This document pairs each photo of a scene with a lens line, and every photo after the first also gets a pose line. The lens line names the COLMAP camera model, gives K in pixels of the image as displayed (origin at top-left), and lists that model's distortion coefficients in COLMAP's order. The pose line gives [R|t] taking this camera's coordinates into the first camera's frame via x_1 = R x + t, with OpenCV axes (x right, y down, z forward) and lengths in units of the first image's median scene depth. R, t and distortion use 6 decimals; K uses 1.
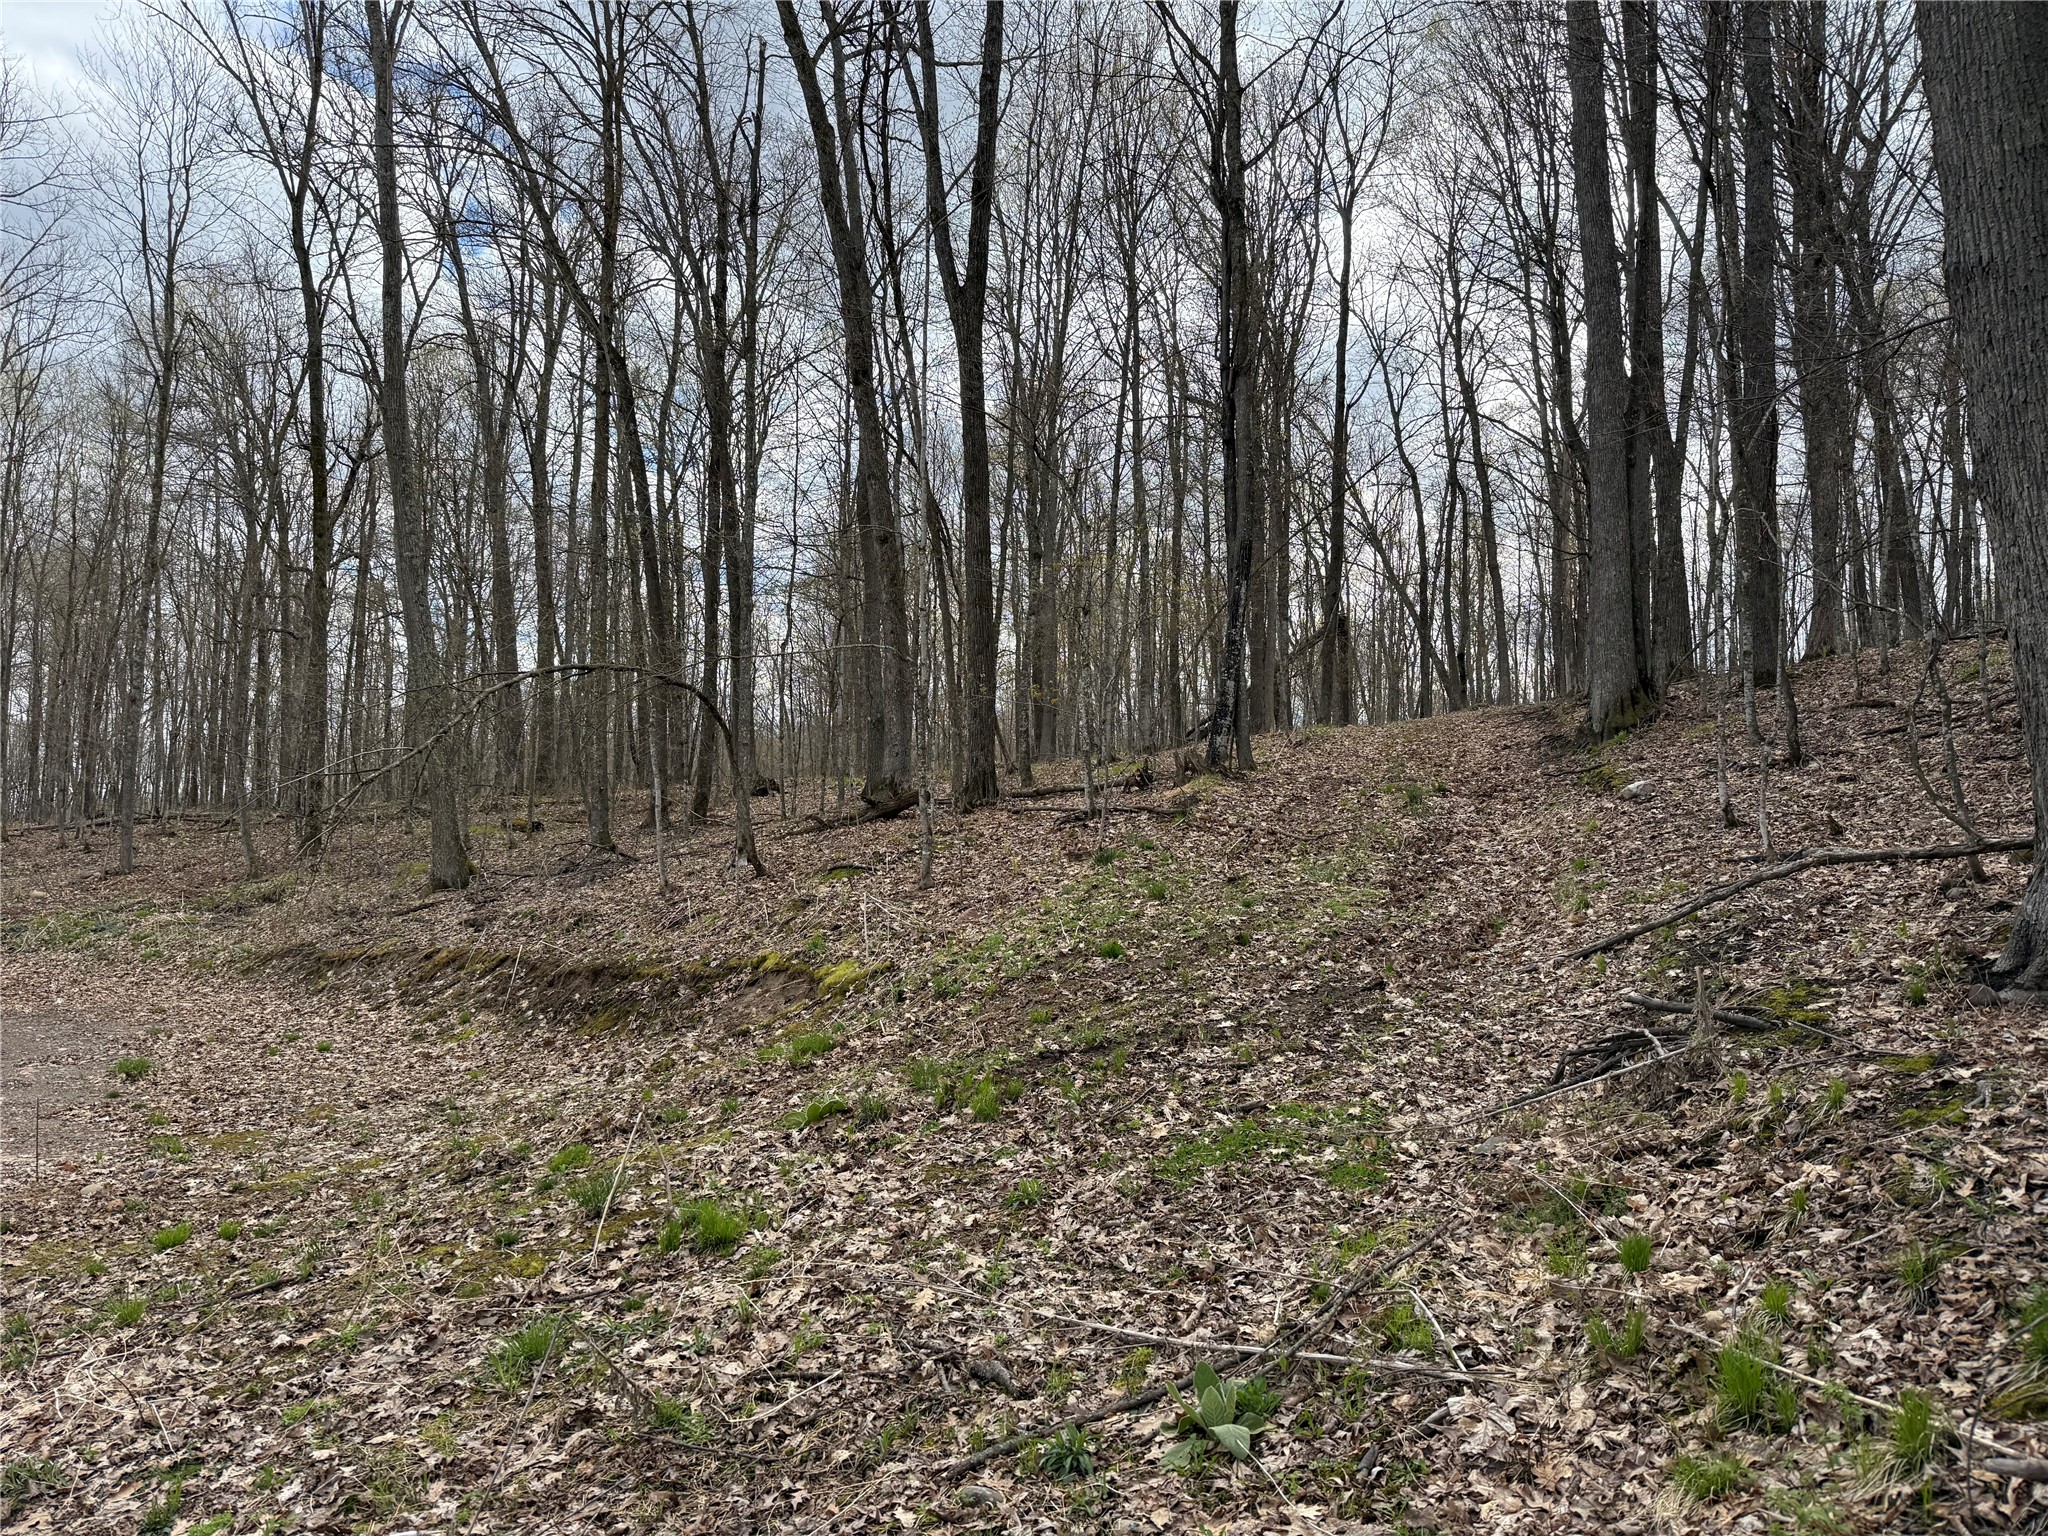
lens RADIAL K [[1423.4, 0, 1147.5], [0, 1423.4, 803.3], [0, 0, 1]] dist [-0.047729, -0.003218]
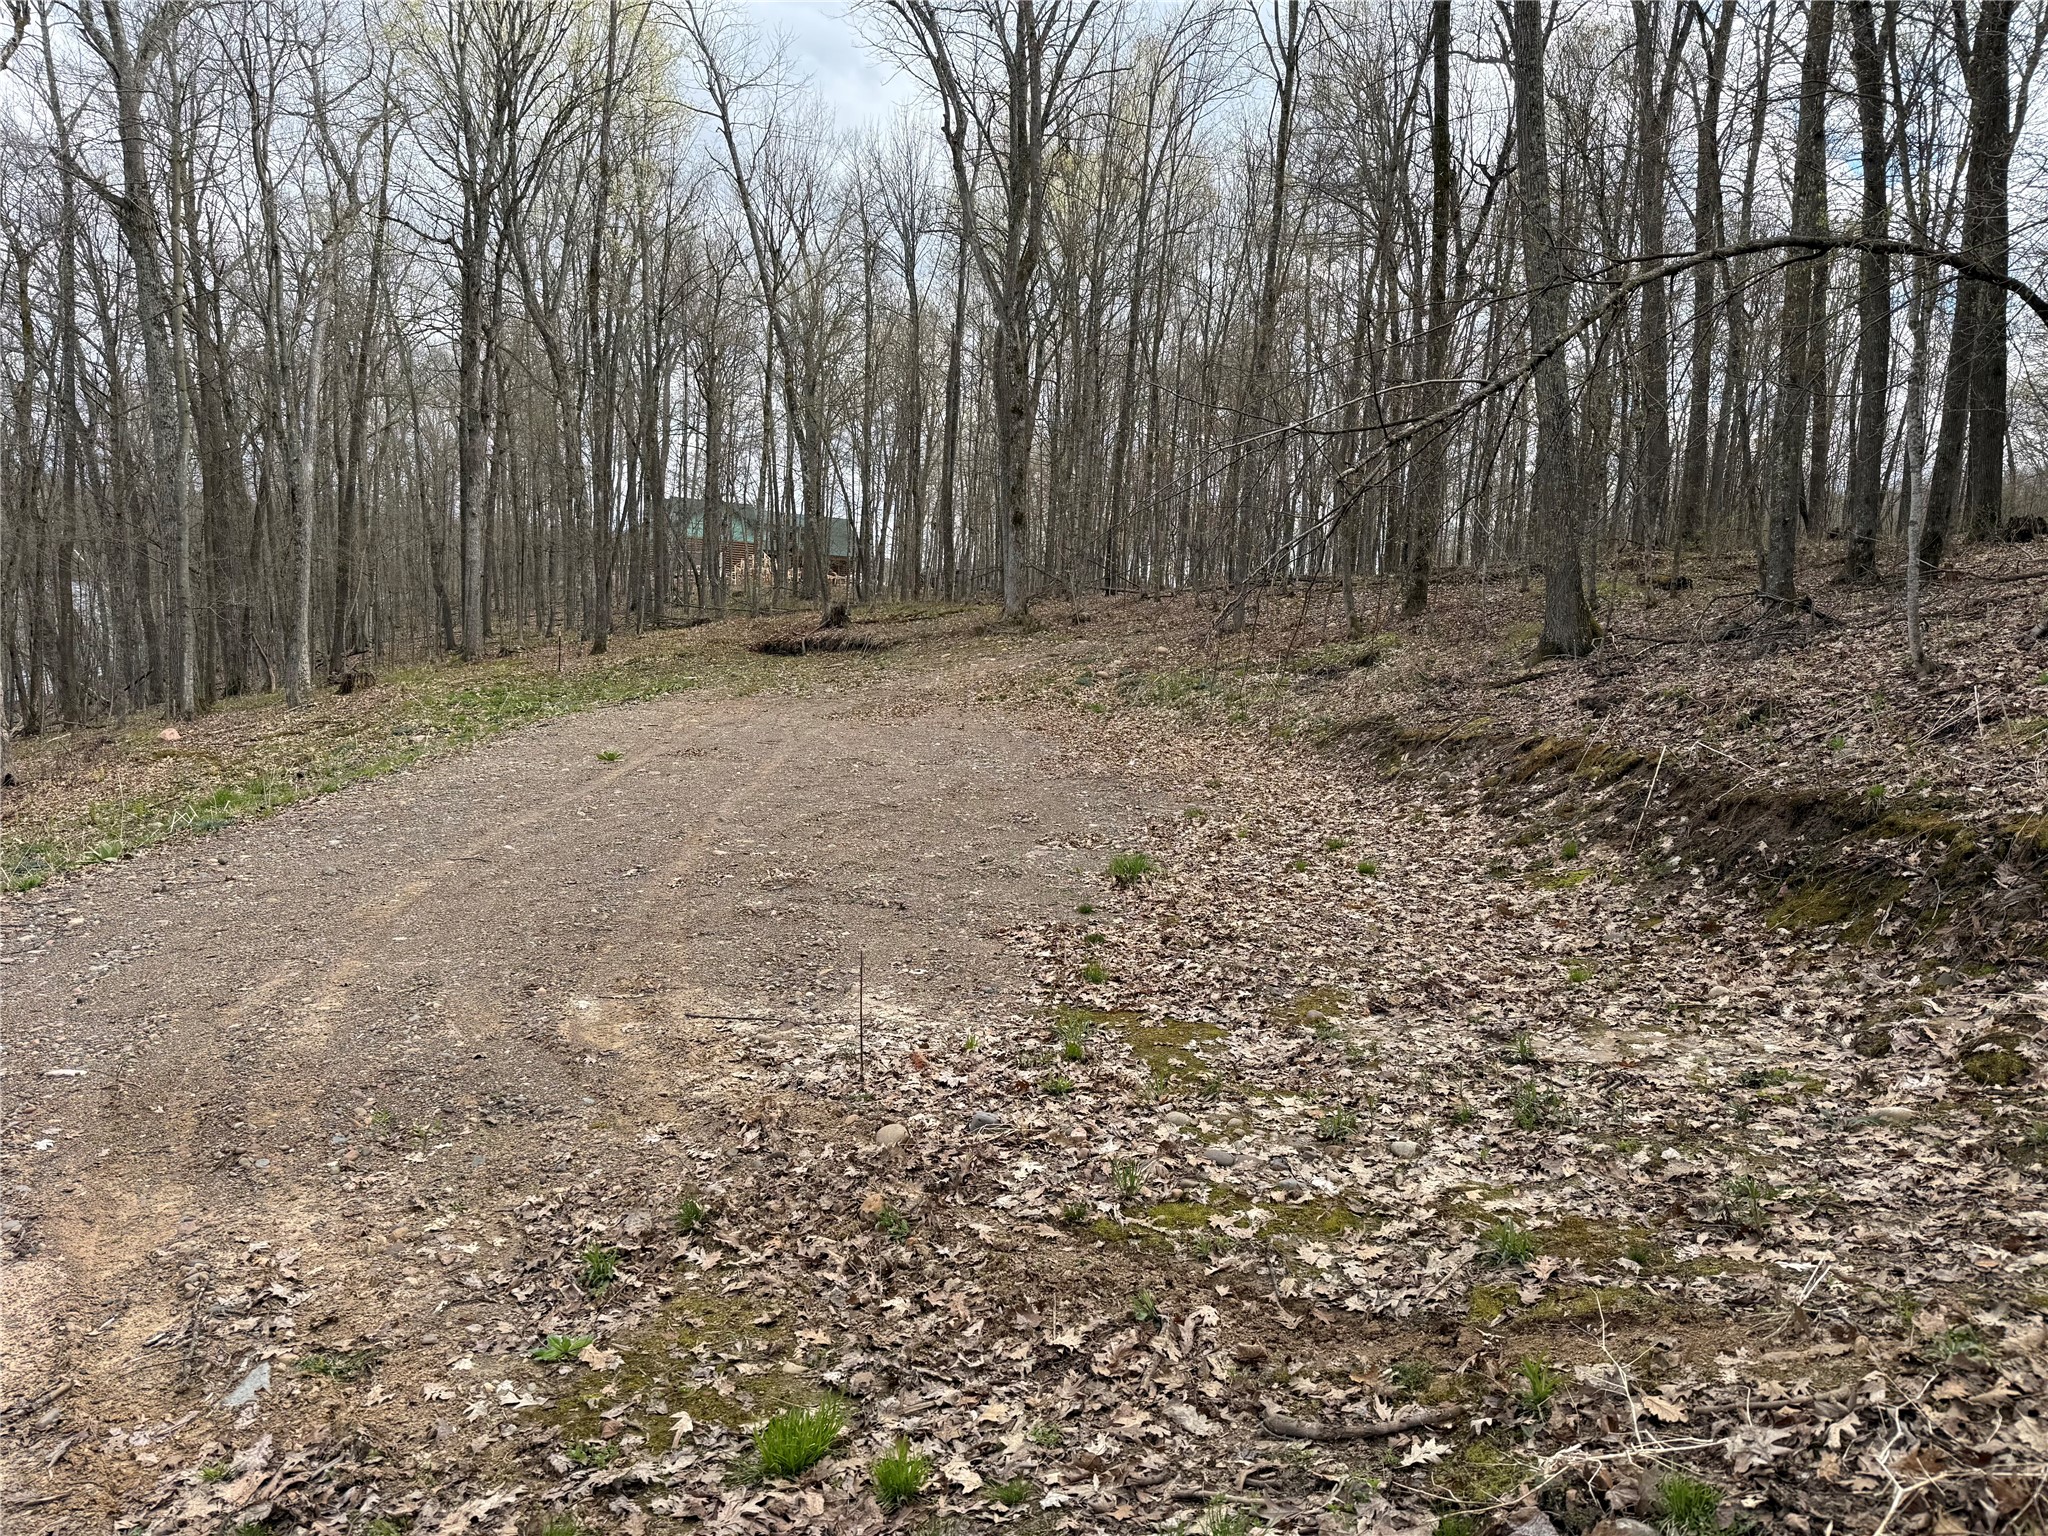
lens RADIAL K [[1439.3, 0, 1019.6], [0, 1439.3, 754.7], [0, 0, 1]] dist [0.165284, -0.212650]
pose [[0.680350, 0.089812, -0.727364, -0.125011], [-0.001221, 0.992601, 0.121420, 0.019122], [0.732887, -0.081720, 0.675425, 0.265266]]
